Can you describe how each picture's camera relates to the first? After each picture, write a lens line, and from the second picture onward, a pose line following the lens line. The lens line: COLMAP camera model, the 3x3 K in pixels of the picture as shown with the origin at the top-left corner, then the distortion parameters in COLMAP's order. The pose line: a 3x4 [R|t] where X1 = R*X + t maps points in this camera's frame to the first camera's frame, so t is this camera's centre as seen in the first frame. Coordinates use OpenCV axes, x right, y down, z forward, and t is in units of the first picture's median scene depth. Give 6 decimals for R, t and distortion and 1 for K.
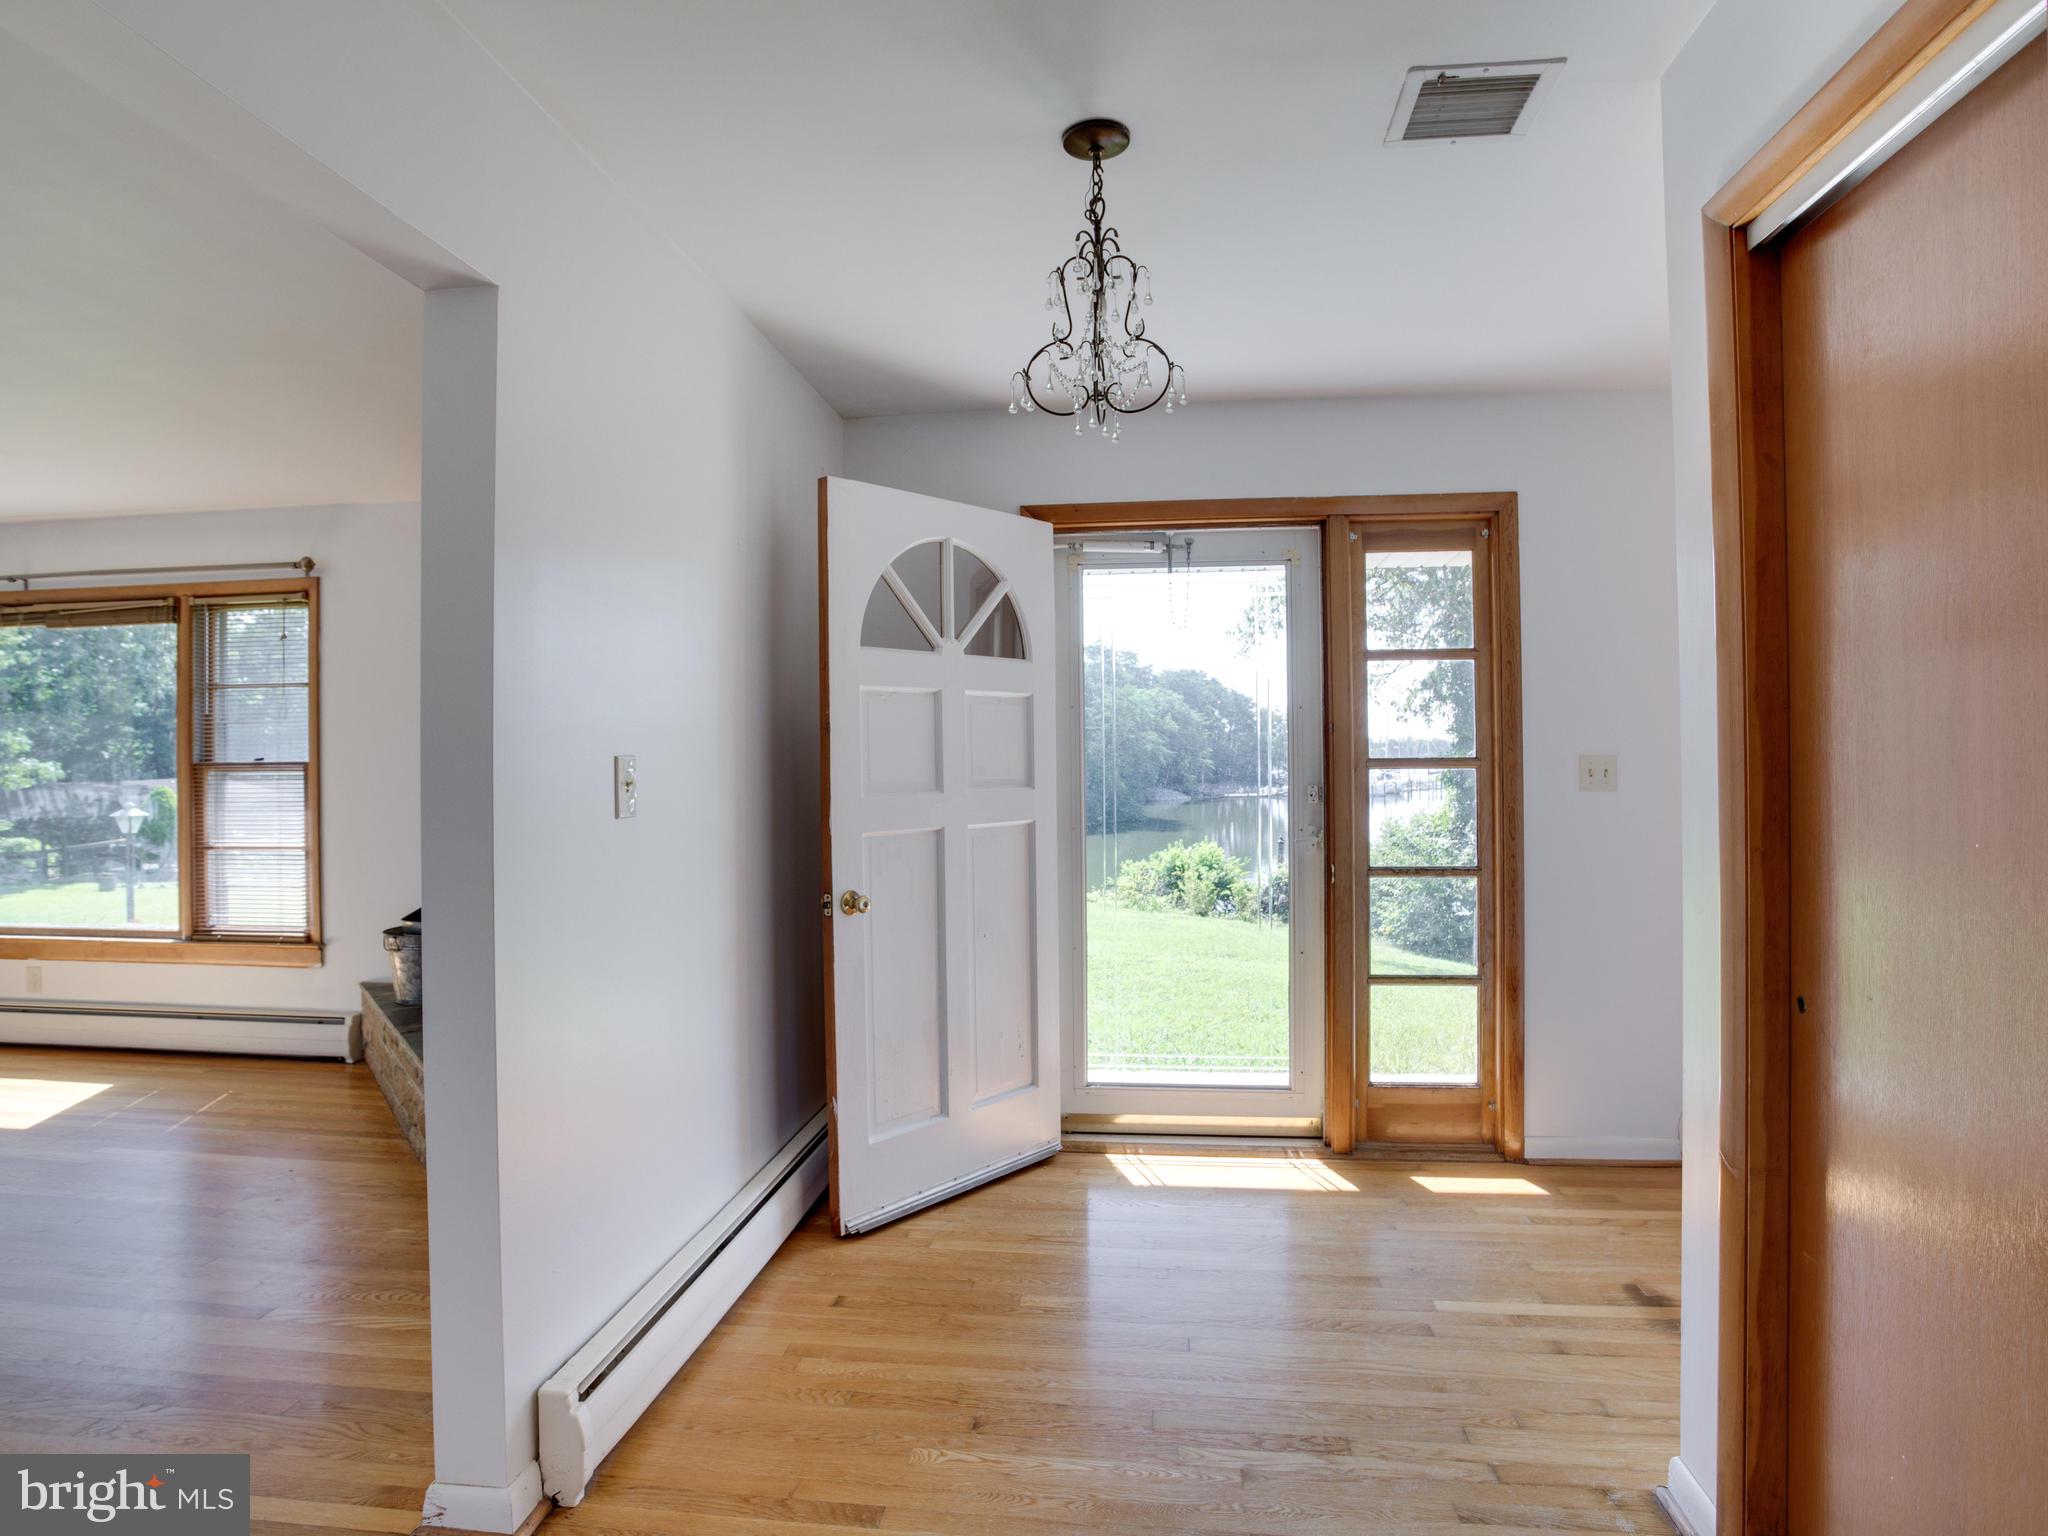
lens RADIAL K [[1147.8, 0, 1030.7], [0, 1147.8, 759.3], [0, 0, 1]] dist [-0.071232, 0.031090]
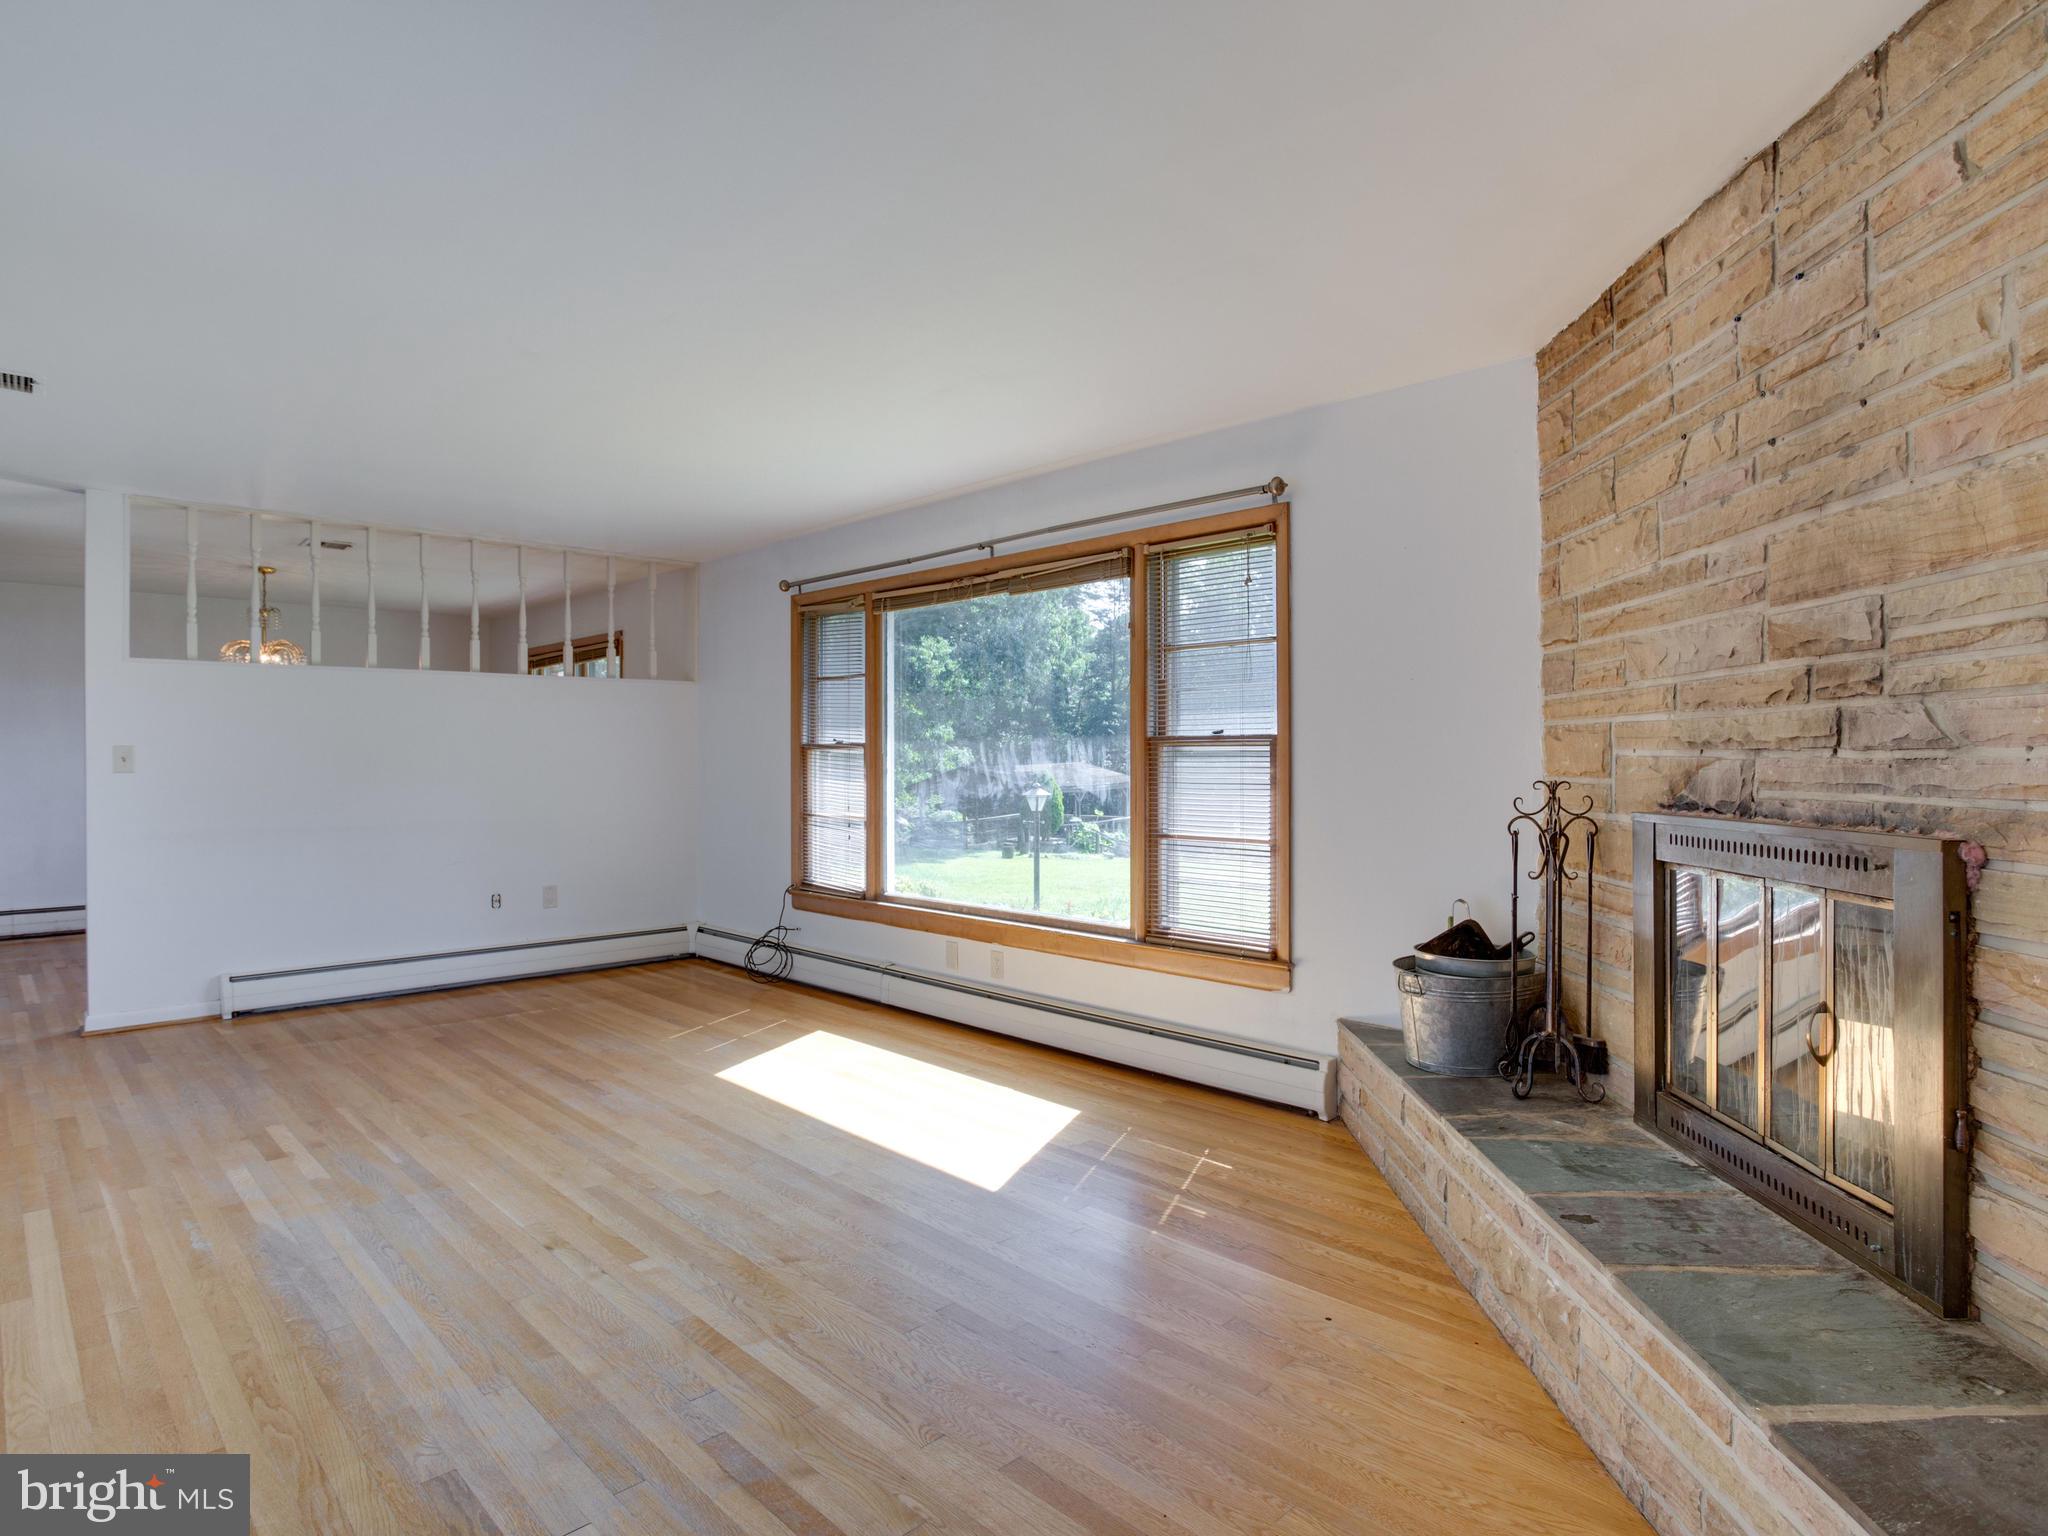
lens RADIAL K [[1147.8, 0, 1030.7], [0, 1147.8, 759.3], [0, 0, 1]] dist [-0.071232, 0.031090]
pose [[0.786189, 0.009170, -0.617918, -0.276306], [-0.005100, 0.999952, 0.008351, 0.013939], [0.617965, -0.003414, 0.786198, 0.246615]]
